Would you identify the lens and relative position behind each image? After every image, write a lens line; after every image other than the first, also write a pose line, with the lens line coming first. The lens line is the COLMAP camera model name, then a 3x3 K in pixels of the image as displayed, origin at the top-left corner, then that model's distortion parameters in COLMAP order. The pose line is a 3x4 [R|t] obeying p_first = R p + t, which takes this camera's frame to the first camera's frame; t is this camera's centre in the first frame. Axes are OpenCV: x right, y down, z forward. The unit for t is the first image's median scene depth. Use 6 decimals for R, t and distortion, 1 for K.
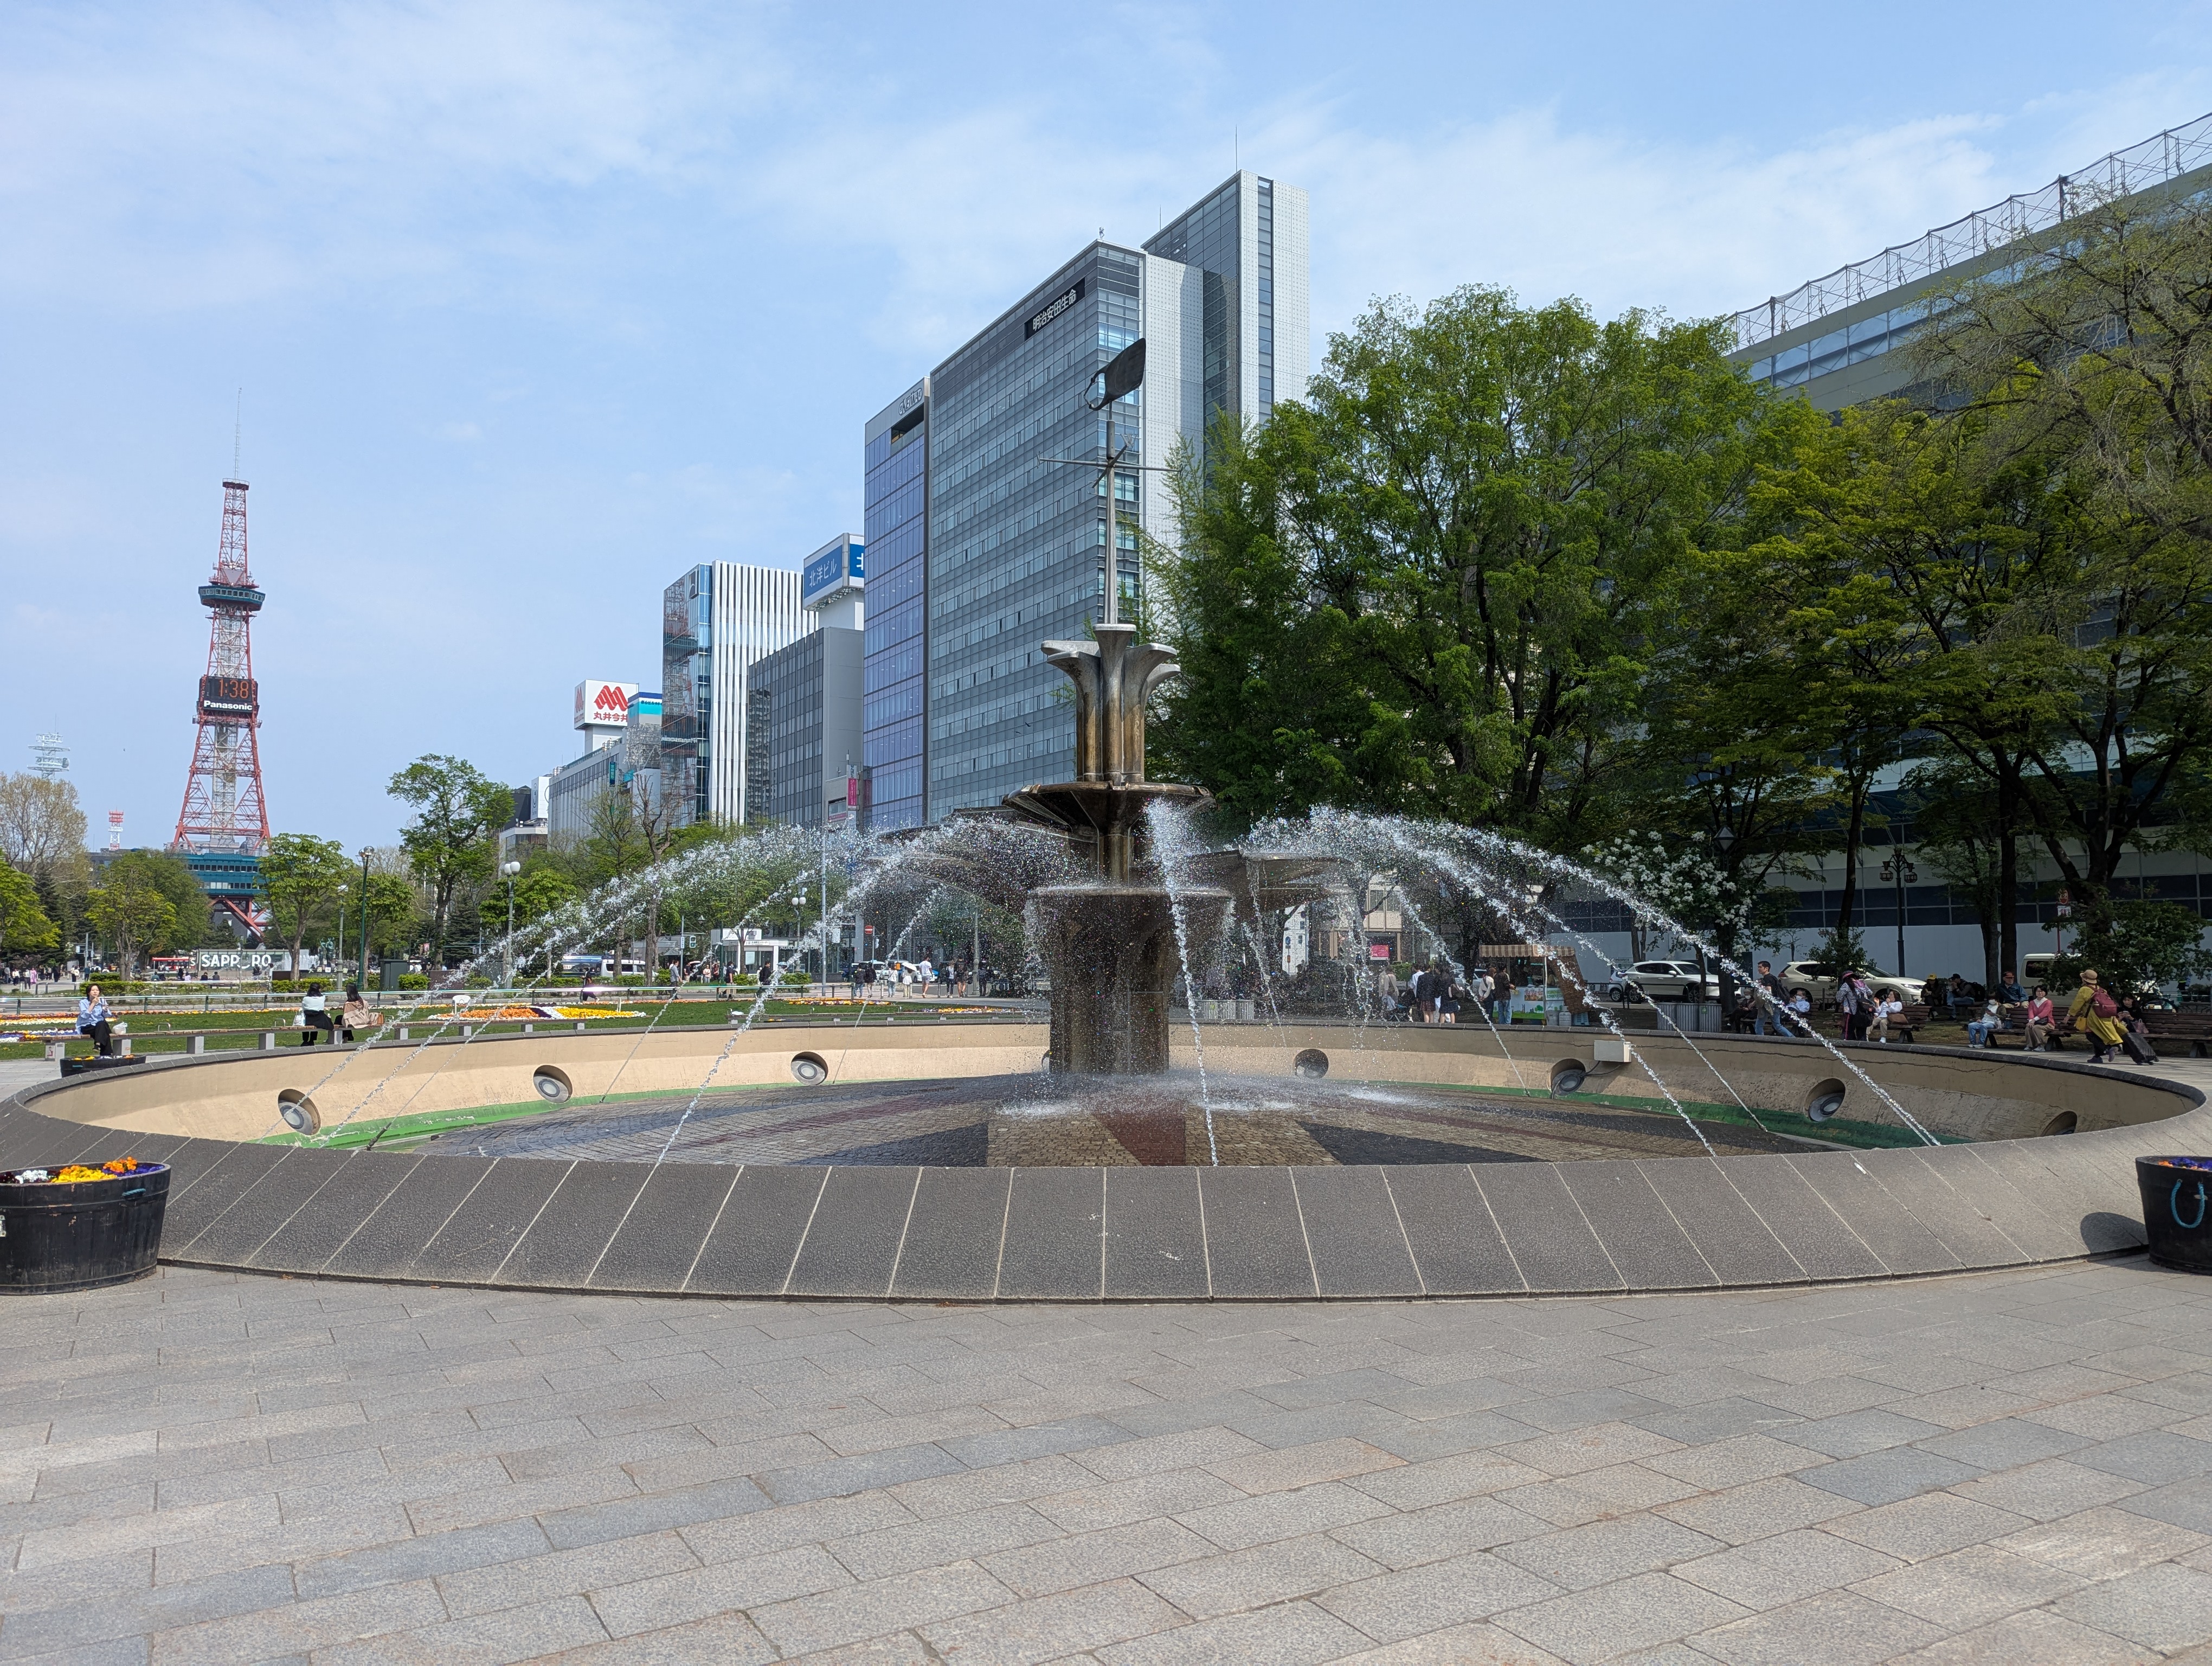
lens RADIAL K [[1557.1, 0, 1102.4], [0, 1557.1, 856.7], [0, 0, 1]] dist [0.088341, -0.094818]
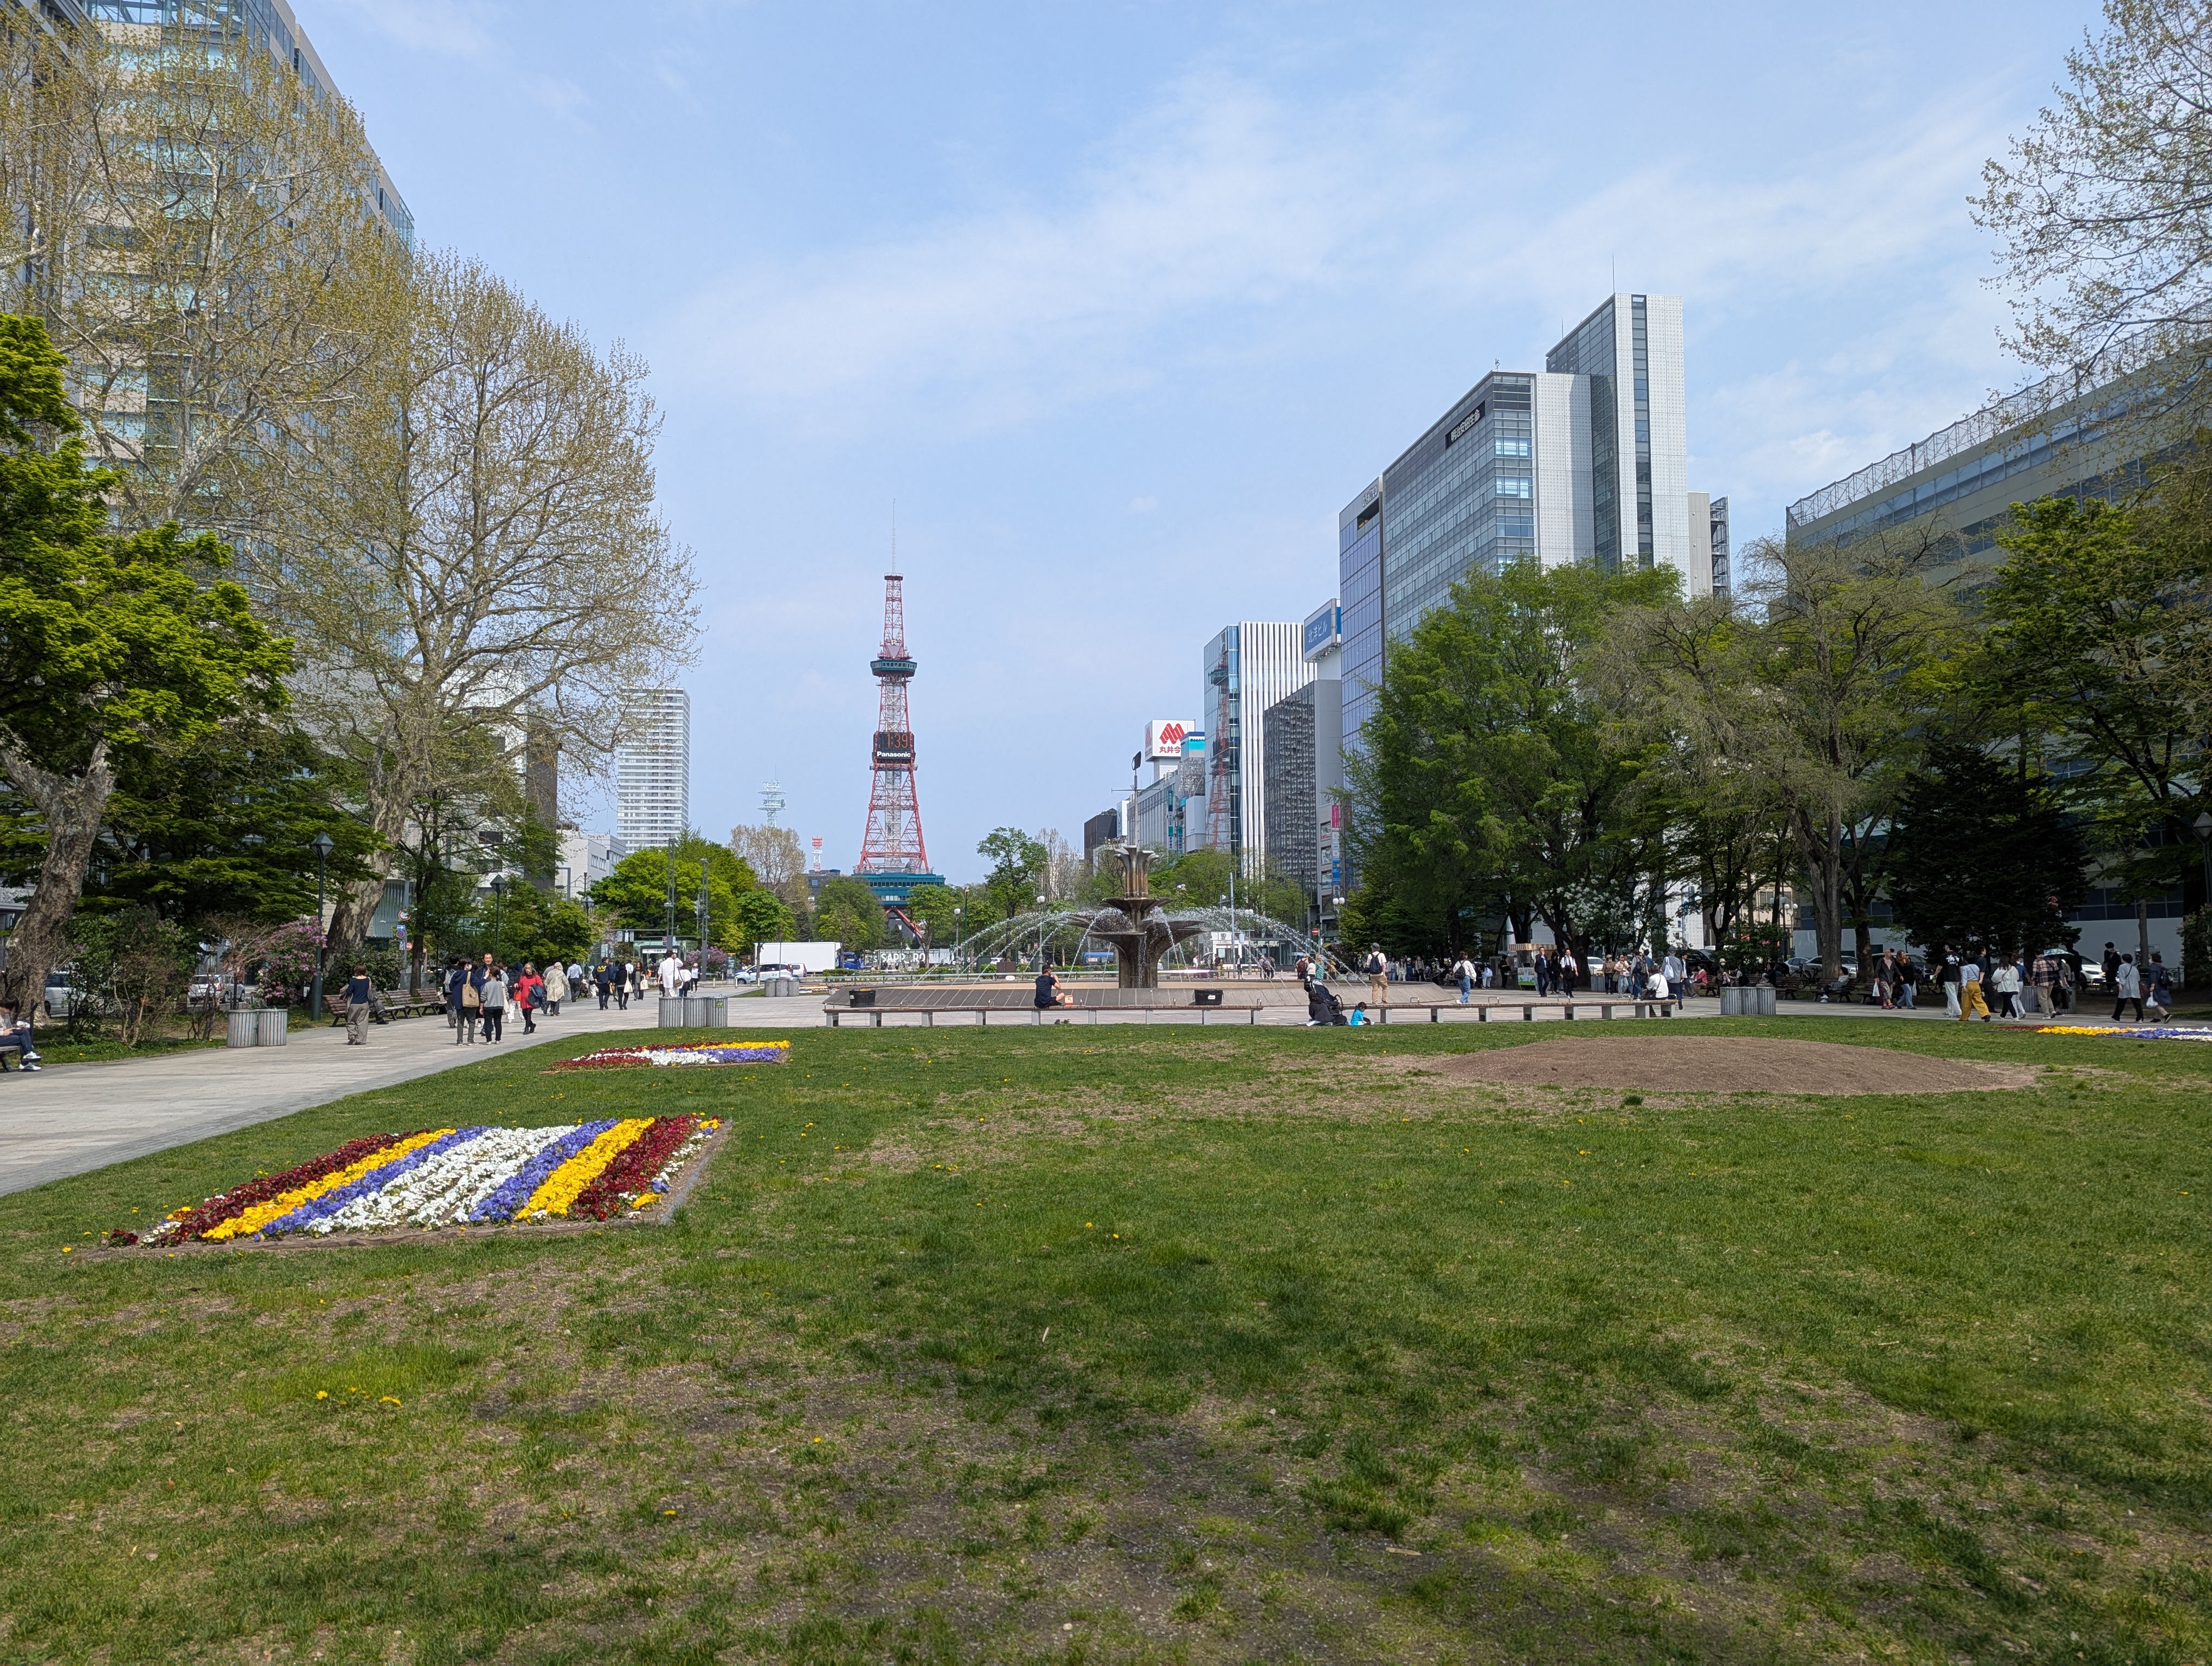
lens RADIAL K [[1542.3, 0, 1106.0], [0, 1542.3, 833.0], [0, 0, 1]] dist [0.177219, -0.091735]
pose [[0.931527, -0.037221, -0.361762, 0.108121], [0.032752, 0.999293, -0.018479, -0.011703], [0.362194, 0.005365, 0.932087, -0.190331]]
